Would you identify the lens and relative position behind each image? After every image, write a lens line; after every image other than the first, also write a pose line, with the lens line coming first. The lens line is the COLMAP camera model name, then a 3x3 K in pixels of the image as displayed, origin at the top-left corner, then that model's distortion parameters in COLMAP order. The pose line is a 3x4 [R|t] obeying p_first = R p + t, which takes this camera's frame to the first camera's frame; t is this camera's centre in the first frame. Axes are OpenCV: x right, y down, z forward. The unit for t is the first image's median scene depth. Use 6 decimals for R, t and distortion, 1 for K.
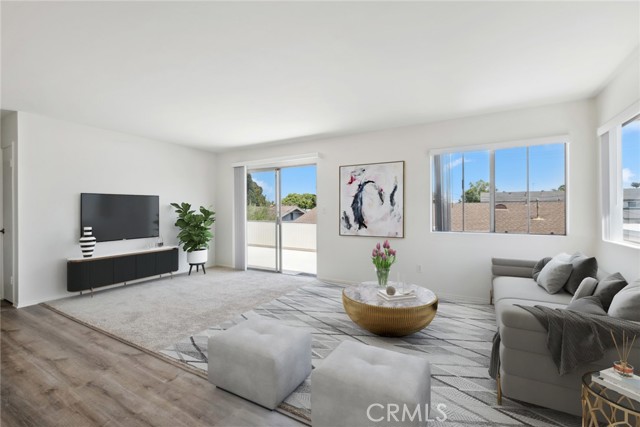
lens RADIAL K [[279.9, 0, 320.0], [0, 279.9, 213.5], [0, 0, 1]] dist [-0.000984, -0.000173]
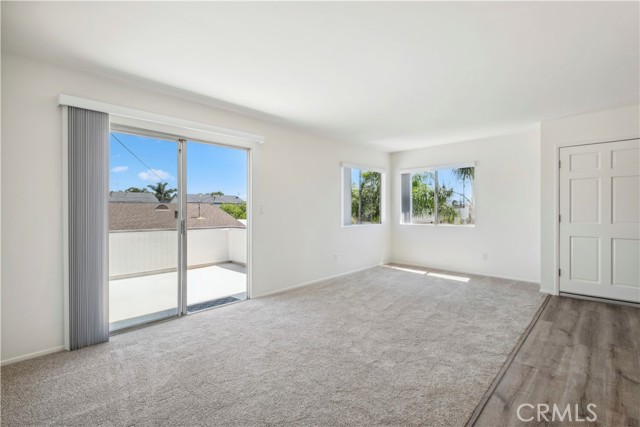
lens RADIAL K [[282.9, 0, 315.9], [0, 282.9, 210.1], [0, 0, 1]] dist [-0.020762, -0.000106]
pose [[0.275612, 0.006196, 0.961249, -1.328777], [0.006927, 0.999940, -0.008432, 0.003387], [-0.961244, 0.008983, 0.275553, 1.116940]]
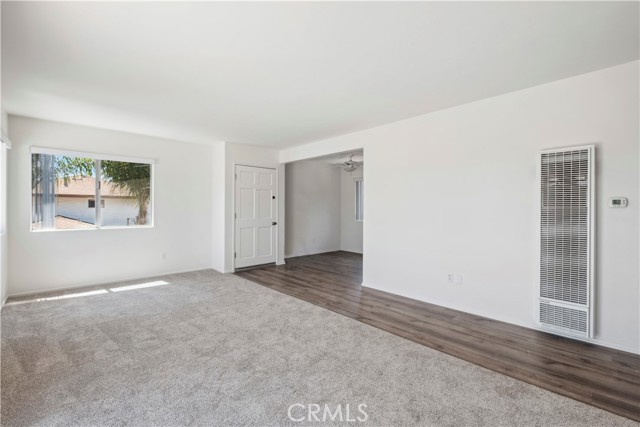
lens RADIAL K [[282.9, 0, 315.9], [0, 282.9, 210.1], [0, 0, 1]] dist [-0.020762, -0.000106]
pose [[-0.948535, 0.004655, 0.316639, -0.772639], [0.009017, 0.999884, 0.012310, -0.016999], [-0.316545, 0.014531, -0.948466, 2.036974]]
